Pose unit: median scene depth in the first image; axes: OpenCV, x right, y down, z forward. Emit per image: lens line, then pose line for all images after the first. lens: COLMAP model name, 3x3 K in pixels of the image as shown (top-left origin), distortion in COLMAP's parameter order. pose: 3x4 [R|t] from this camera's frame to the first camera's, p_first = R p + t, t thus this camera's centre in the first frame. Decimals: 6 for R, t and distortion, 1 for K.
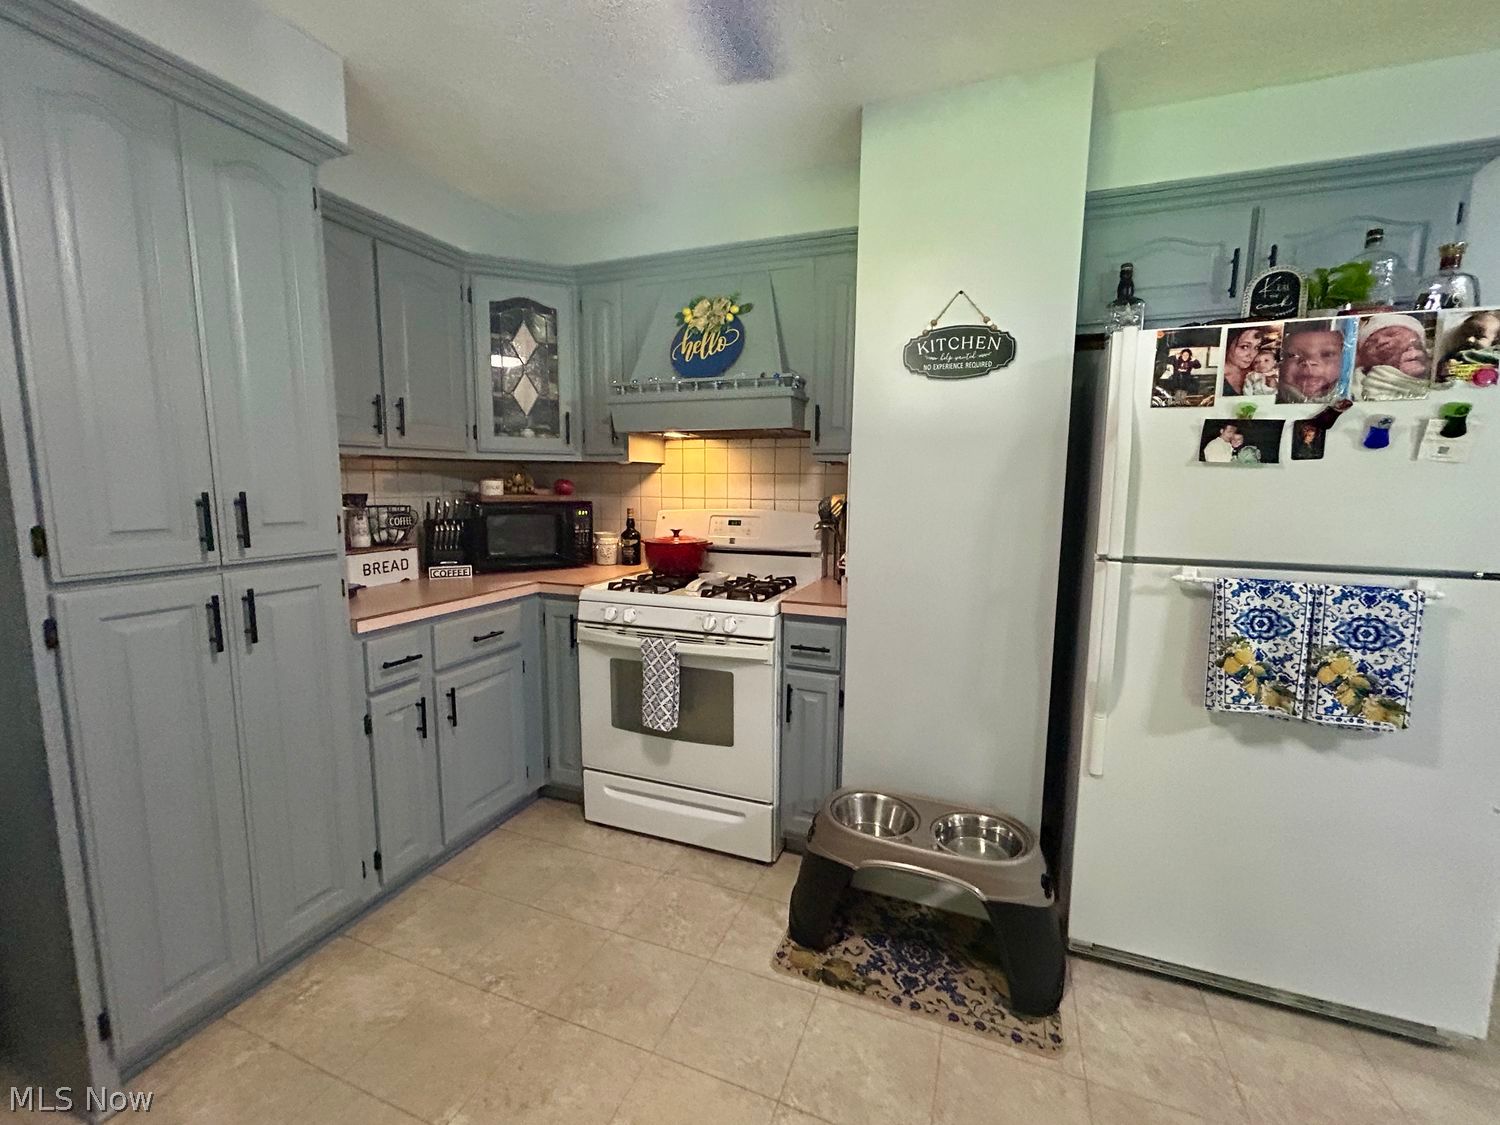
lens RADIAL K [[631.5, 0, 750.0], [0, 631.5, 562.5], [0, 0, 1]] dist [-0.000944, 0.000522]
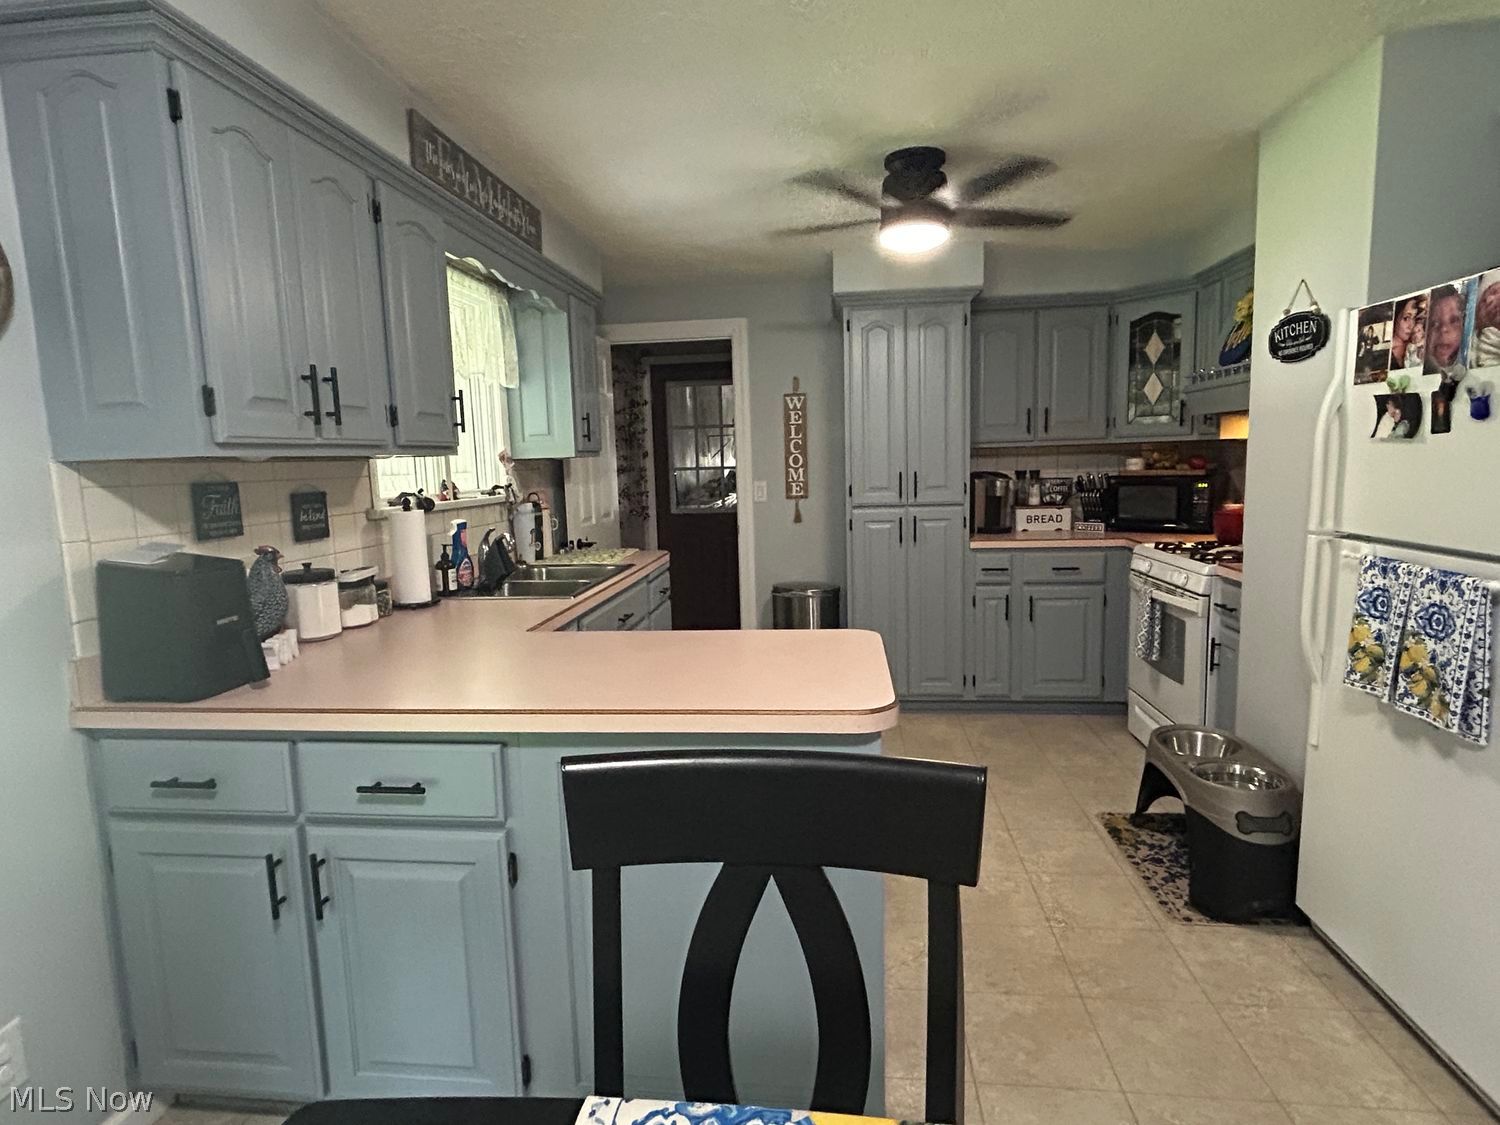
lens RADIAL K [[805.7, 0, 750.0], [0, 805.7, 562.5], [0, 0, 1]] dist [0.000017, -0.000256]
pose [[0.255819, 0.105024, -0.961003, 1.713927], [-0.089439, 0.992389, 0.084645, 0.015696], [0.962579, 0.064297, 0.263265, -0.267496]]
